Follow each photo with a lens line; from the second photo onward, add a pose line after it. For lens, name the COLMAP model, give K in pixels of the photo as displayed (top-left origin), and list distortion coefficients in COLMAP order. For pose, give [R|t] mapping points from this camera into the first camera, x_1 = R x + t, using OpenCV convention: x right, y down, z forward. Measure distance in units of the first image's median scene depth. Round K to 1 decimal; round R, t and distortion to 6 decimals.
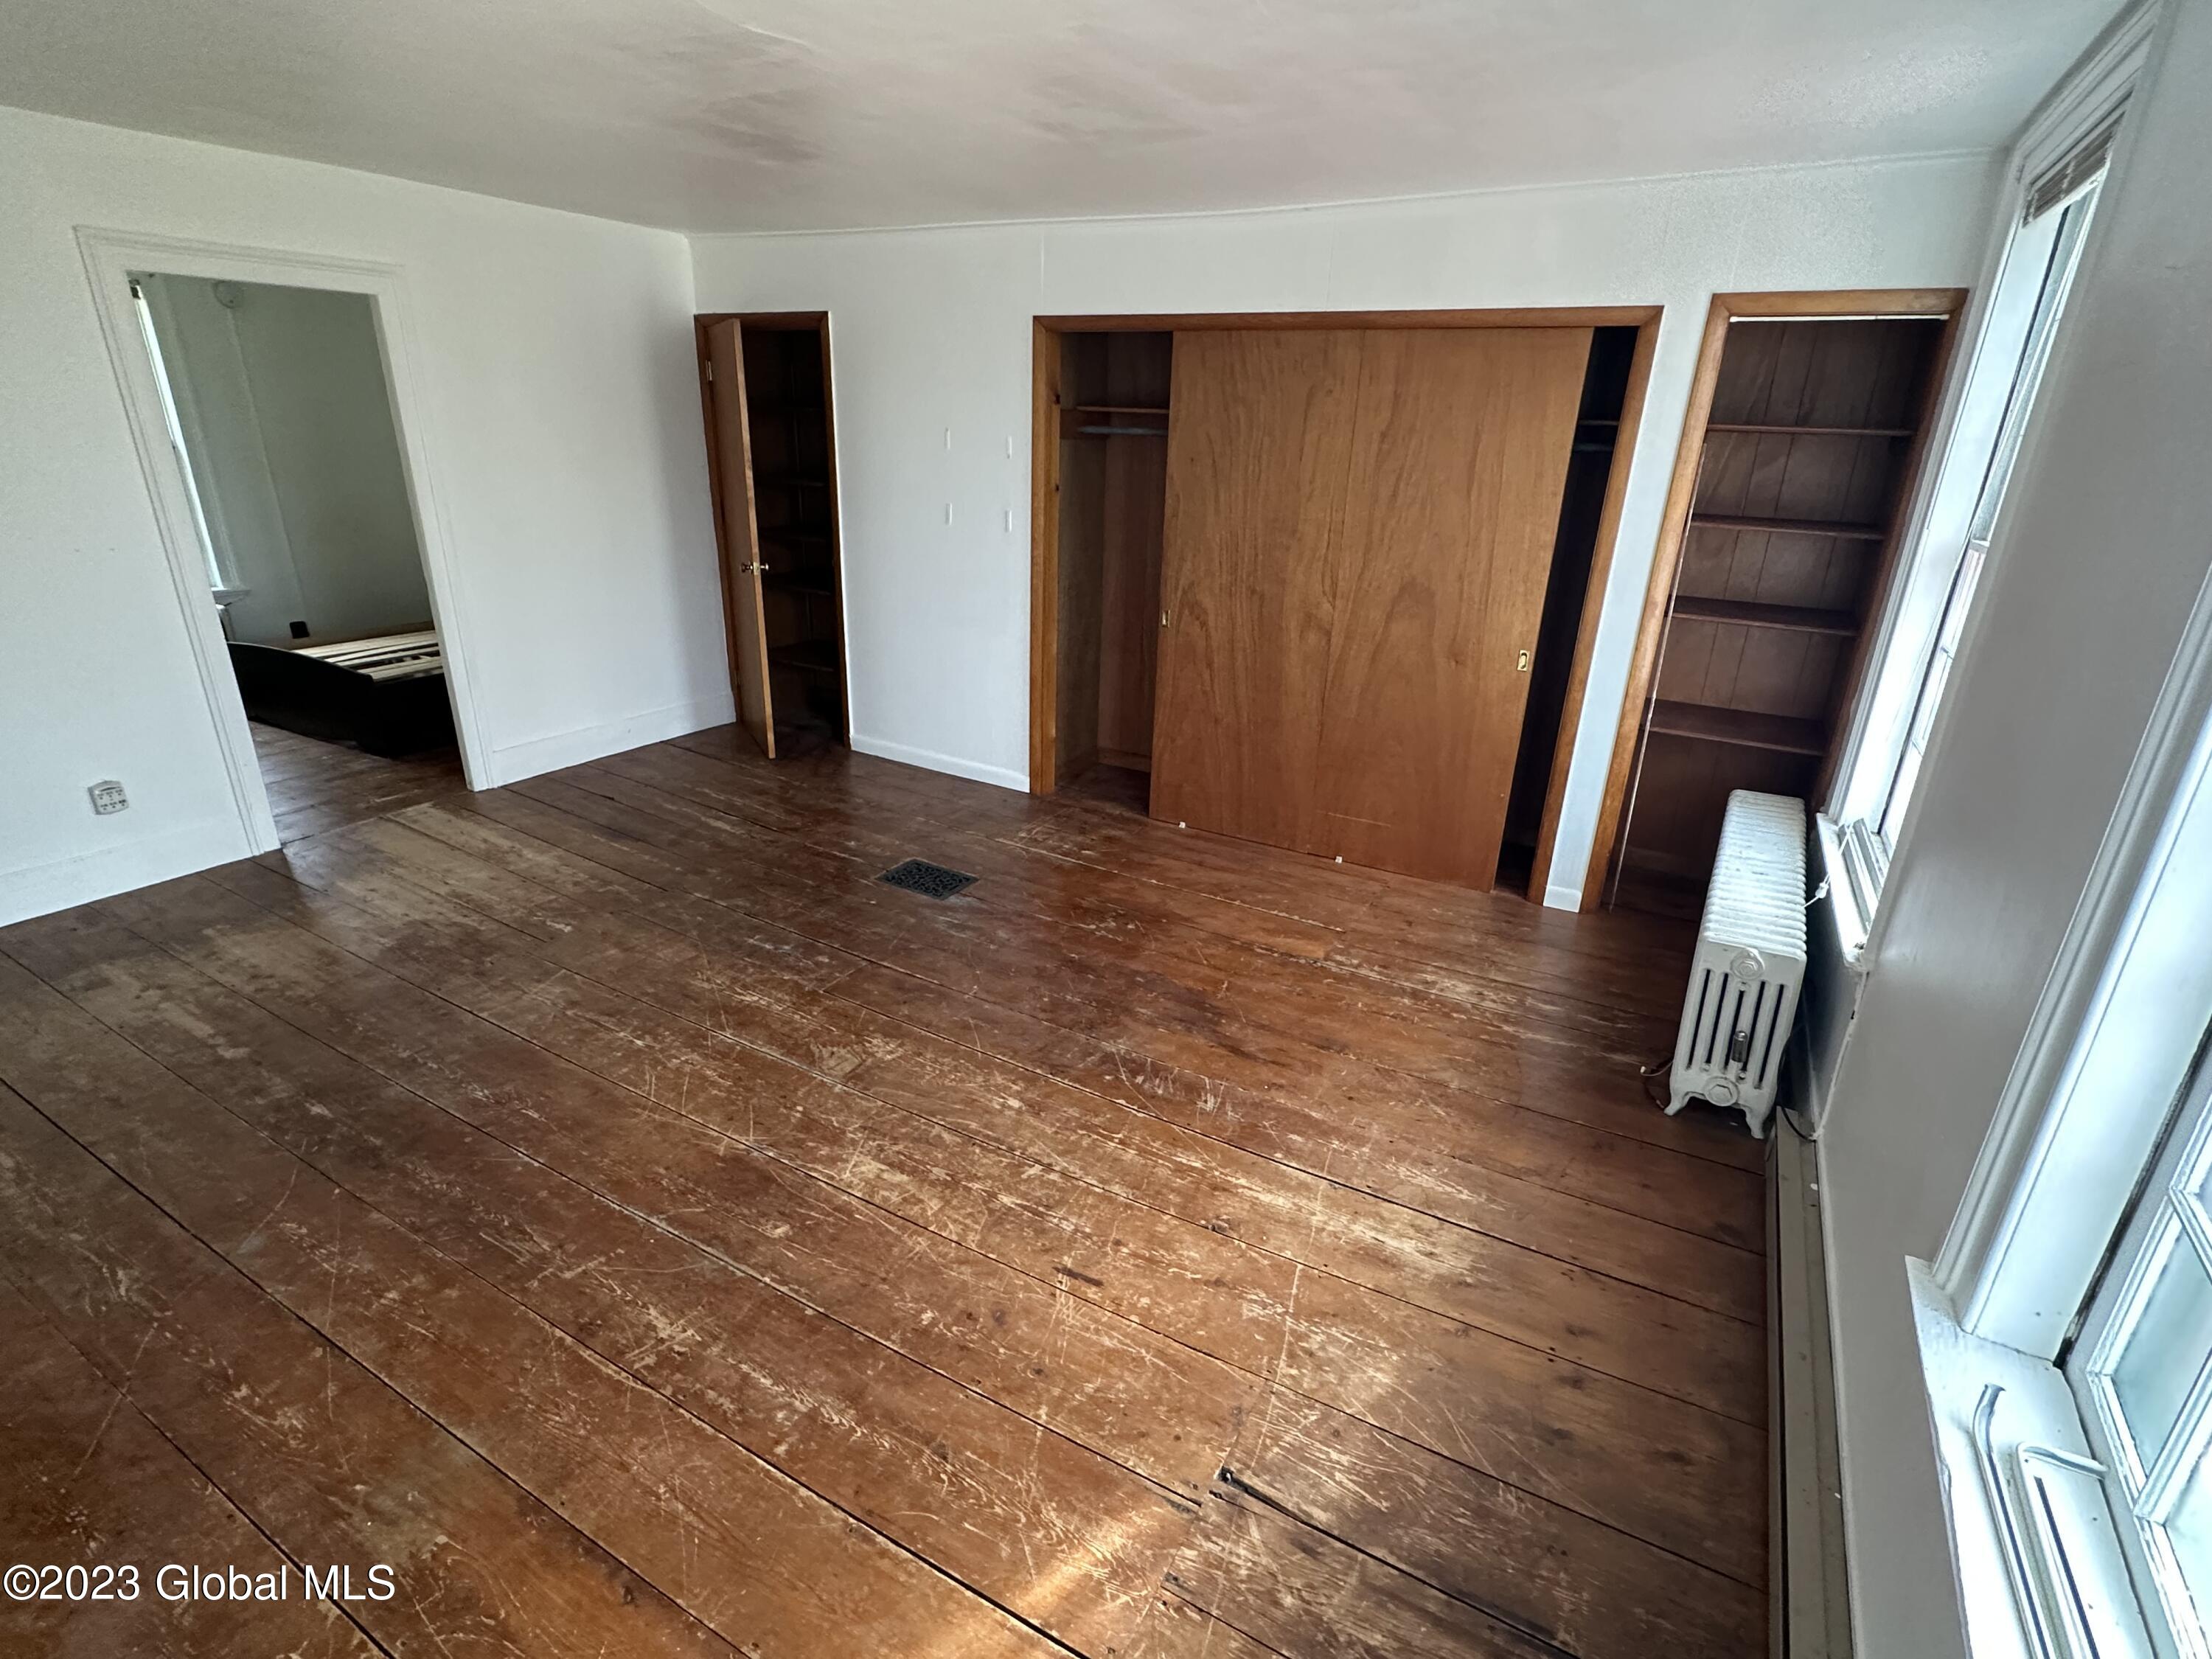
lens RADIAL K [[1078.3, 0, 1104.8], [0, 1078.3, 821.8], [0, 0, 1]] dist [-0.002365, -0.000245]
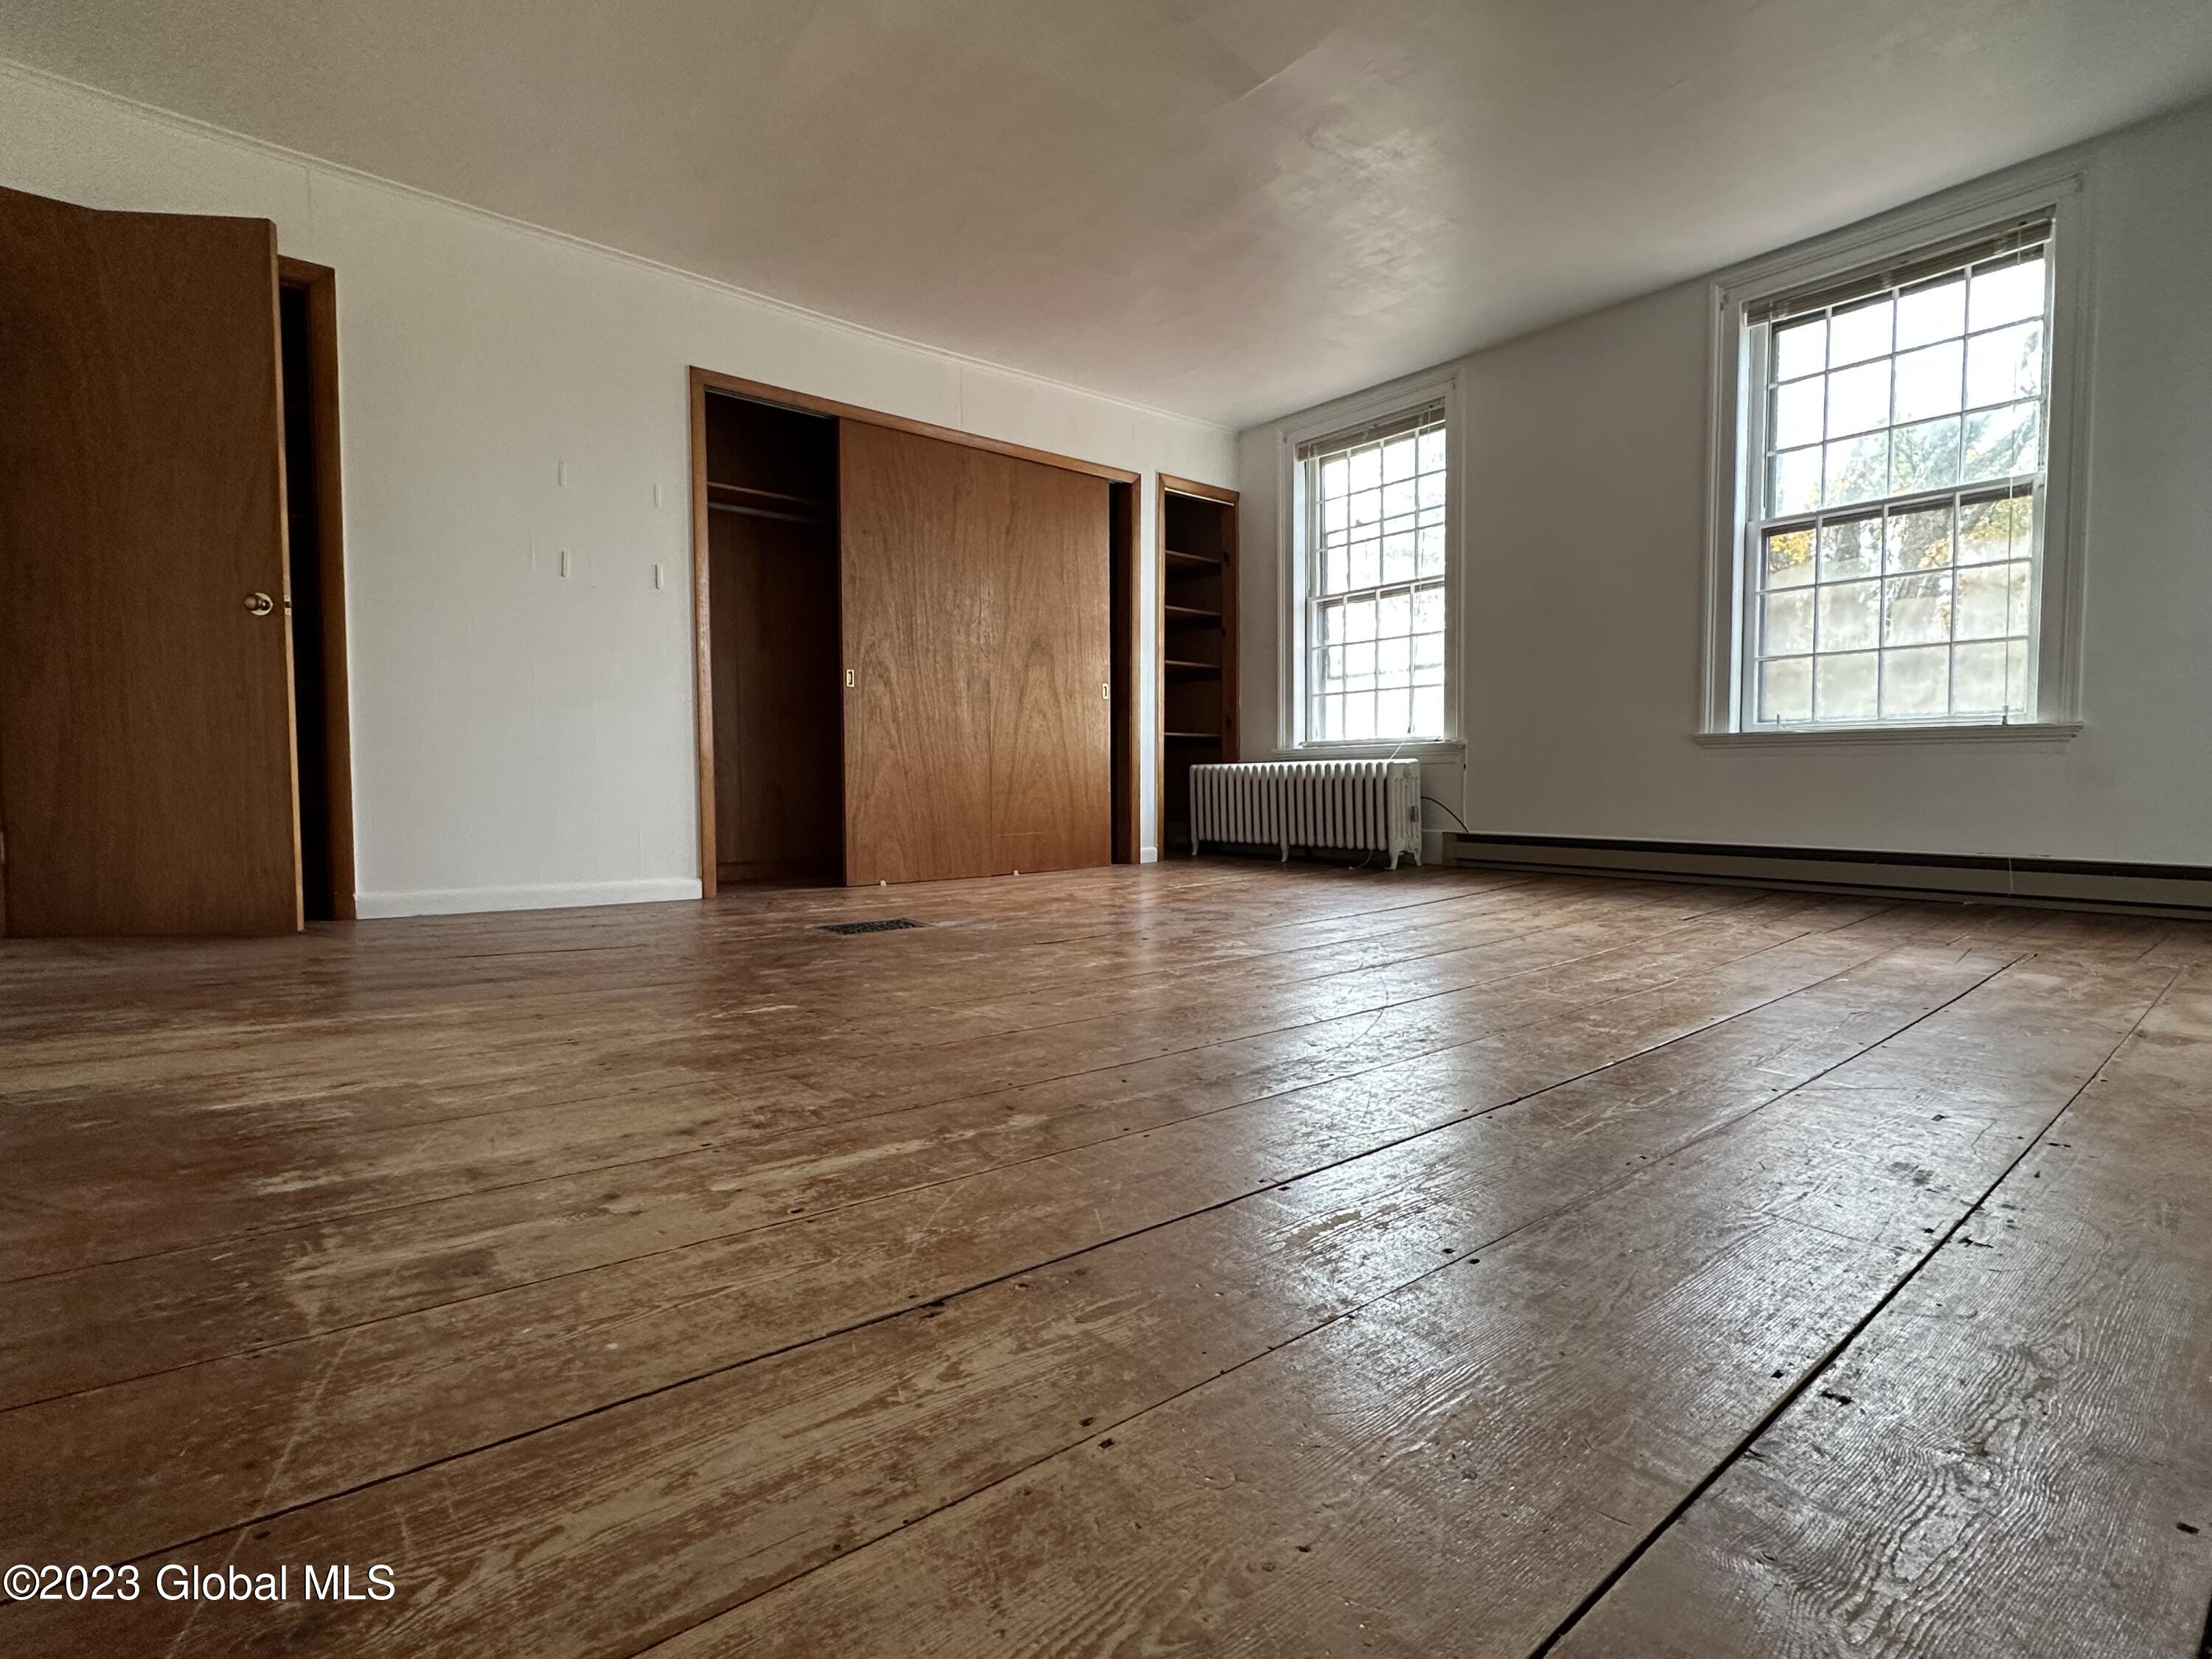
lens RADIAL K [[1078.3, 0, 1101.0], [0, 1078.3, 832.2], [0, 0, 1]] dist [-0.002365, -0.000245]
pose [[0.337425, -0.076169, 0.938266, -0.909268], [0.347824, 0.936274, -0.049079, 0.088447], [-0.874736, 0.342912, 0.342416, 0.533078]]
